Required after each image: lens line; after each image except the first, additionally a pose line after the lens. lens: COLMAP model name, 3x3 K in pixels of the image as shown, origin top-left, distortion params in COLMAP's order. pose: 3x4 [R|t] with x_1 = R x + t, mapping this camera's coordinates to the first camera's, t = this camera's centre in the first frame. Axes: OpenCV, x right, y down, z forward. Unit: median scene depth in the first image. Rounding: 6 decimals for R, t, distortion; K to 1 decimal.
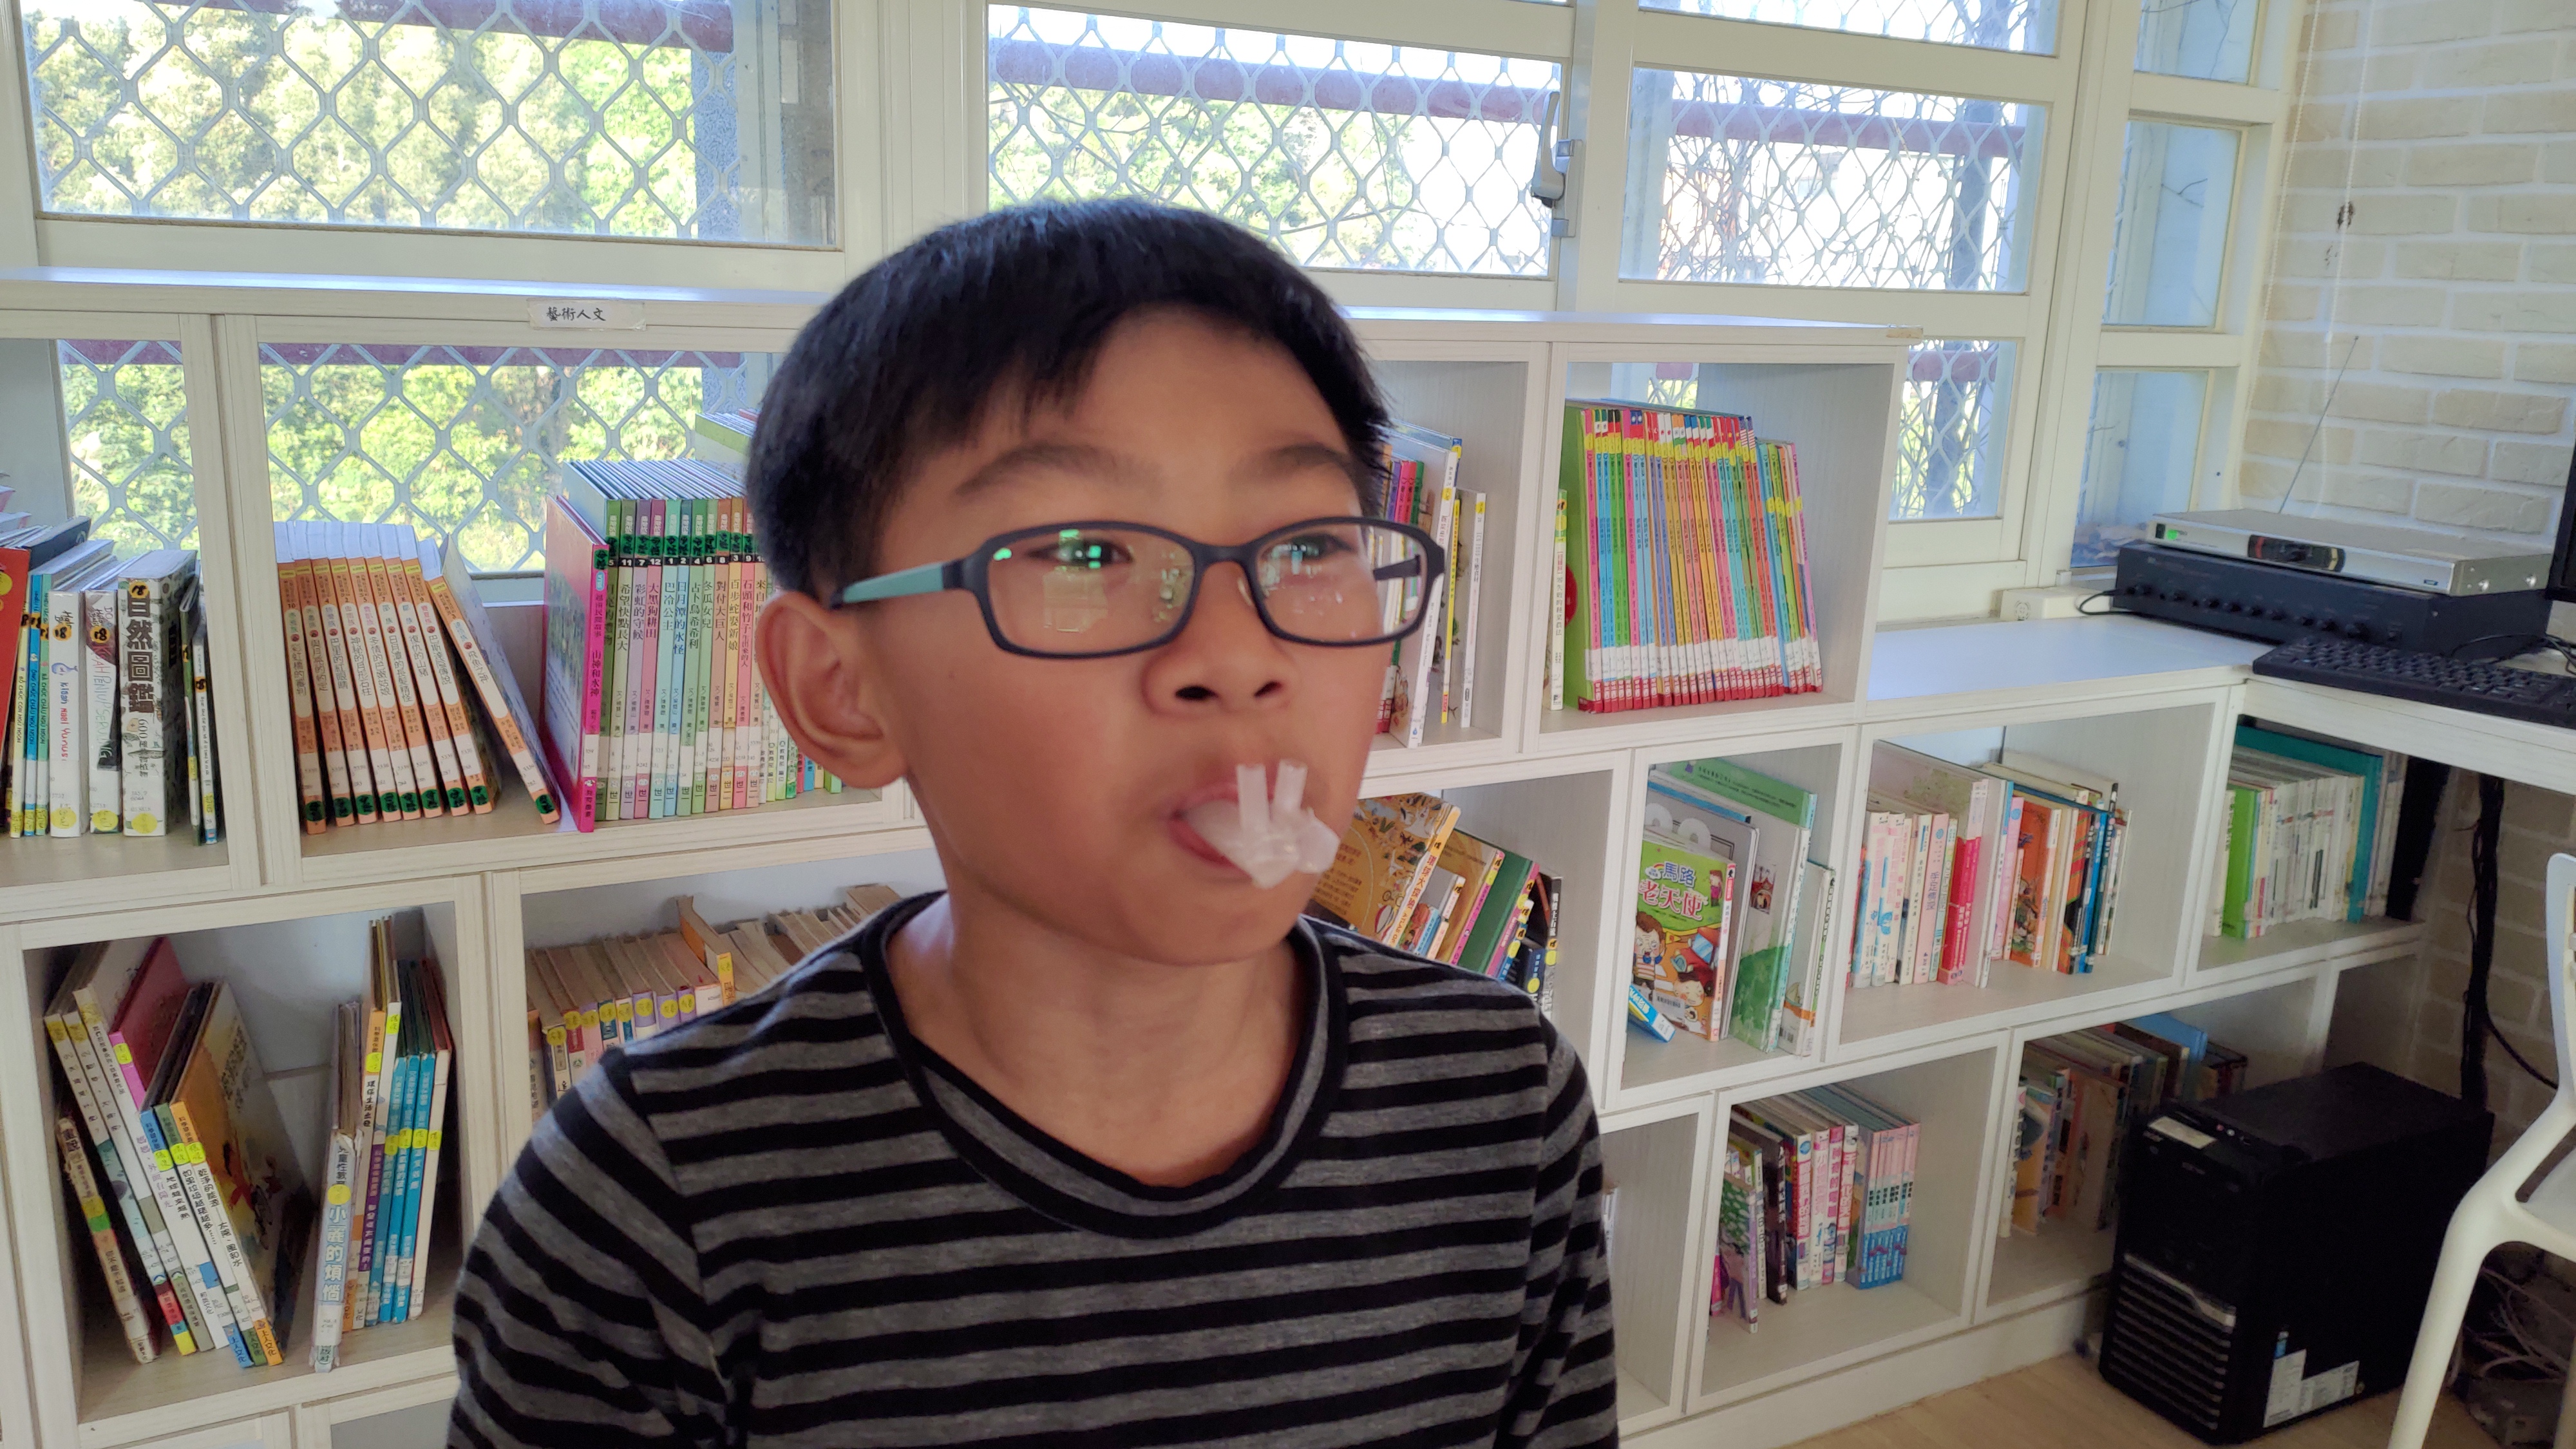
lens RADIAL K [[1893.9, 0, 1288.0], [0, 1893.9, 724.5], [0, 0, 1]] dist [0.057194, -0.076820]
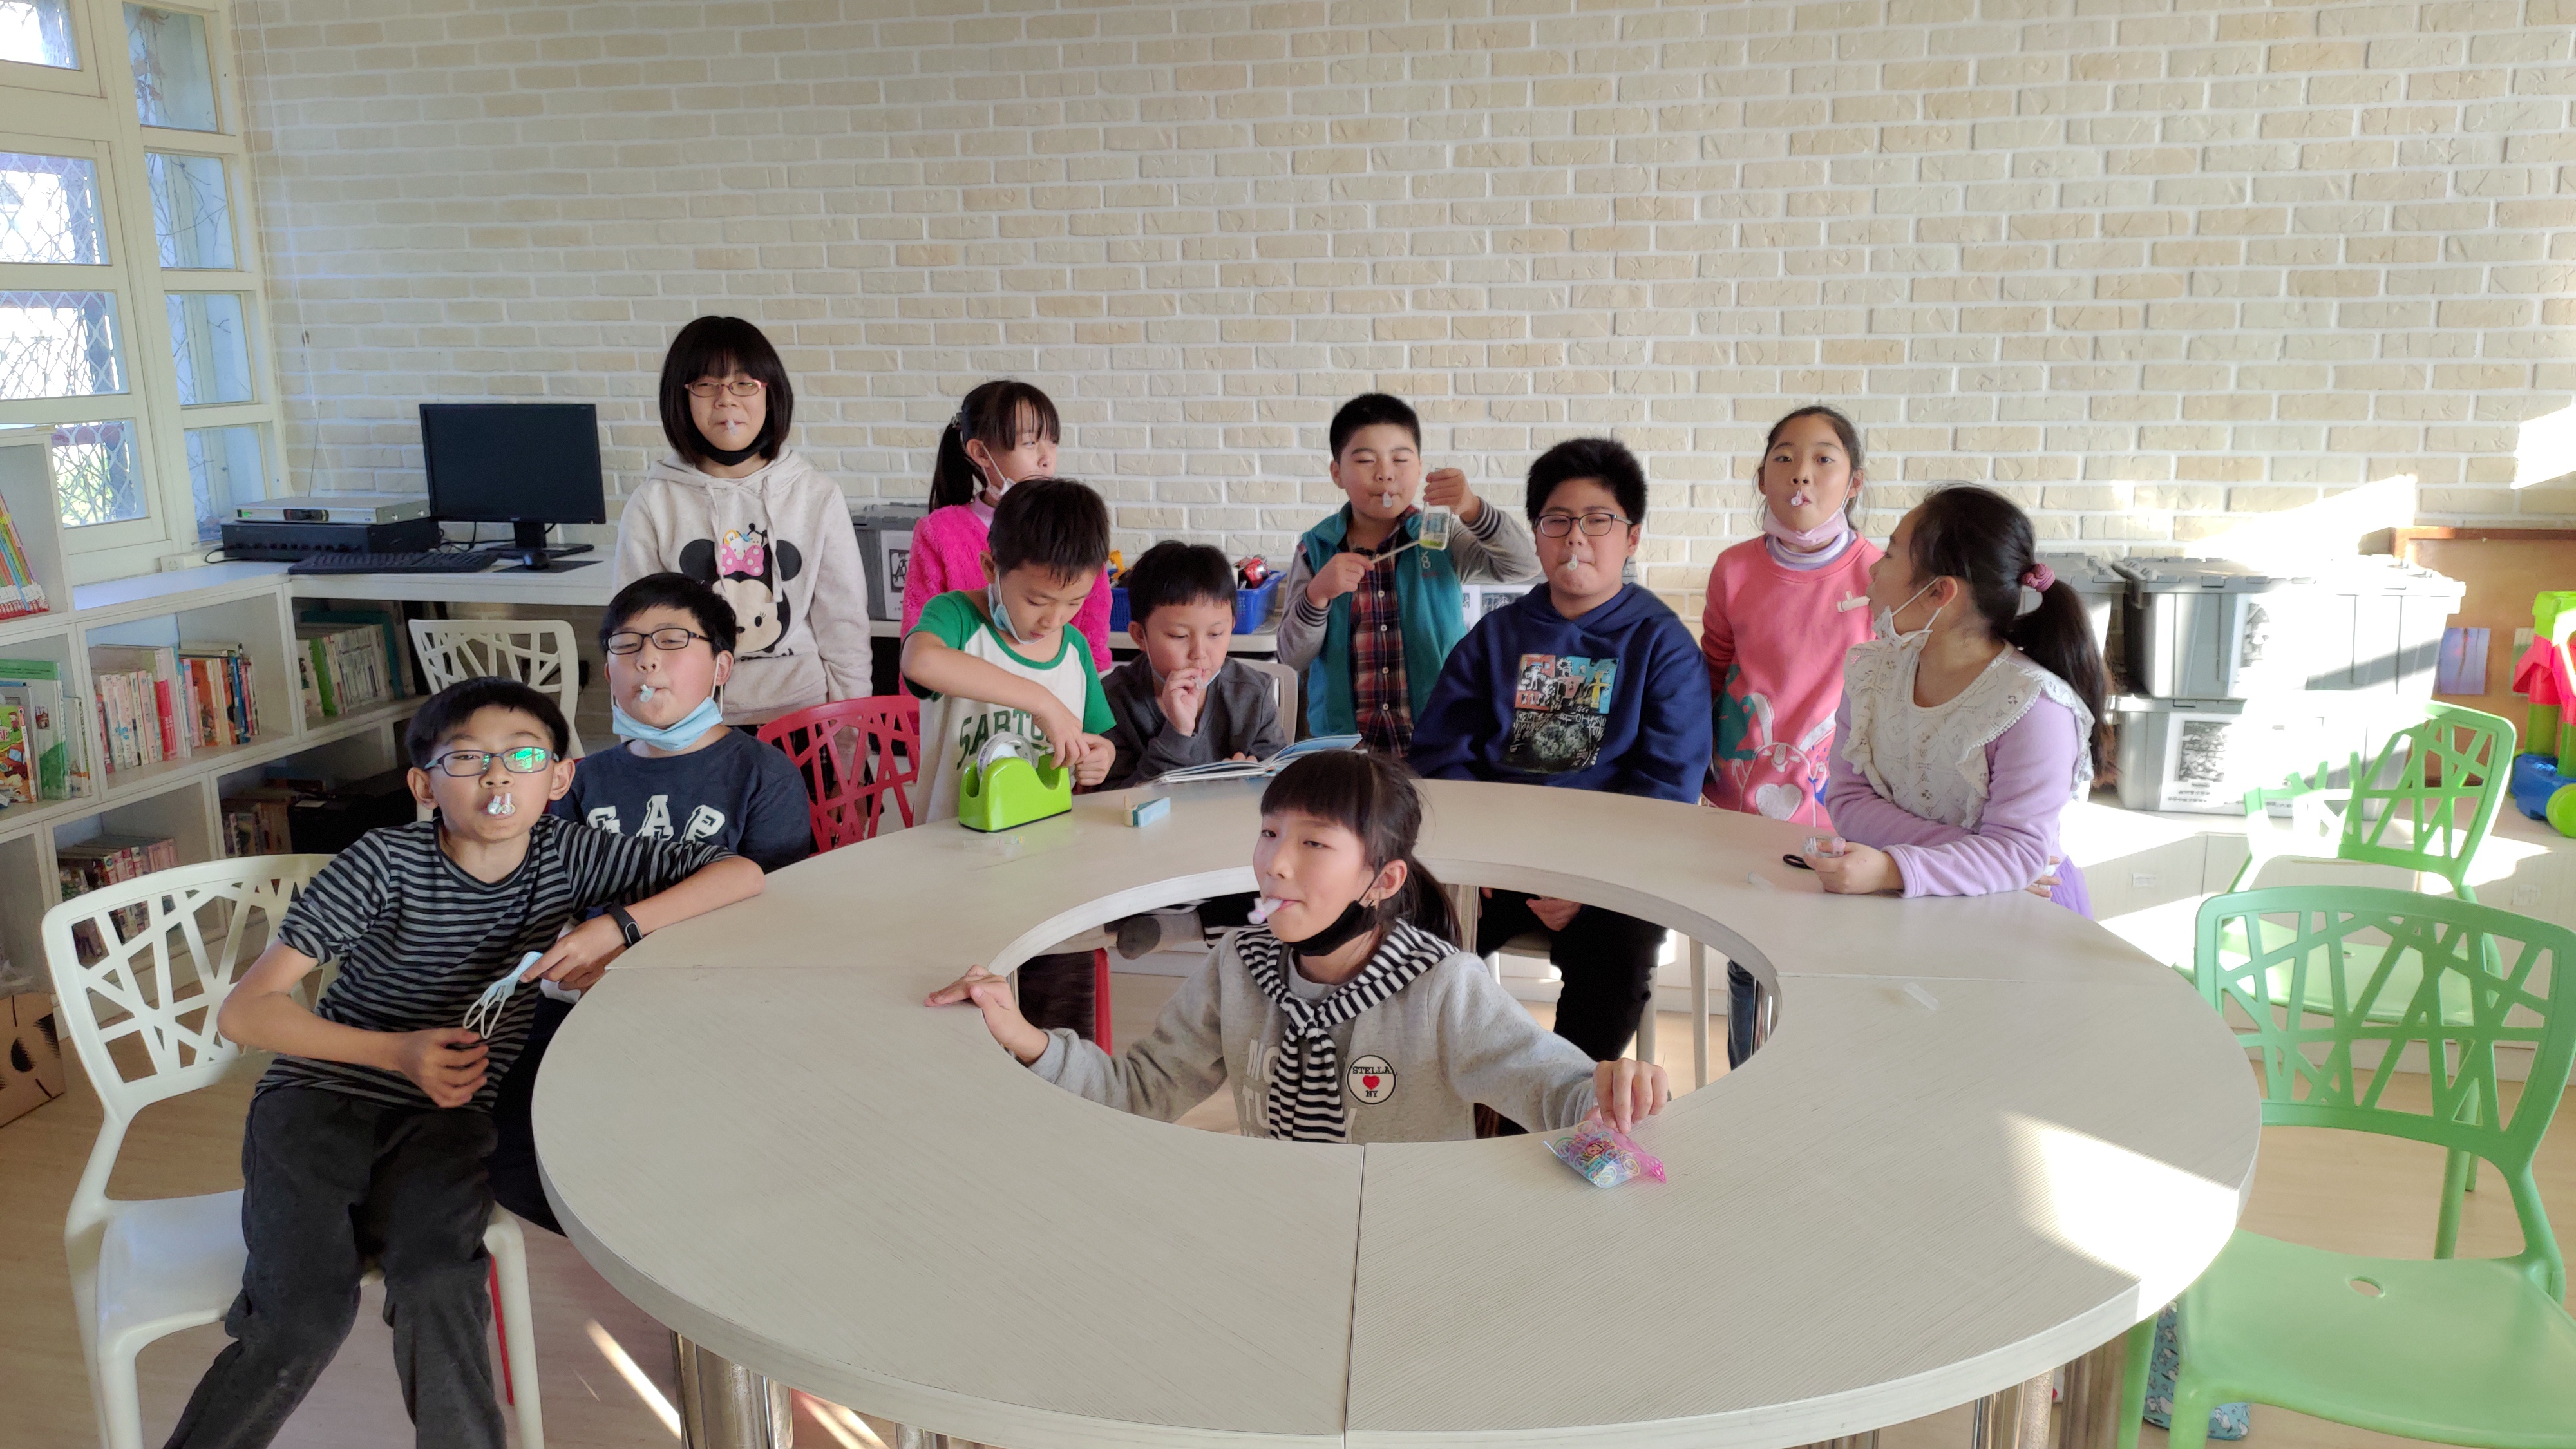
lens RADIAL K [[1893.9, 0, 1288.0], [0, 1893.9, 724.5], [0, 0, 1]] dist [0.057194, -0.076820]
pose [[0.667506, -0.203701, 0.716199, -0.260905], [0.210059, 0.974300, 0.081332, 0.176025], [-0.714360, 0.096154, 0.693140, -1.090001]]
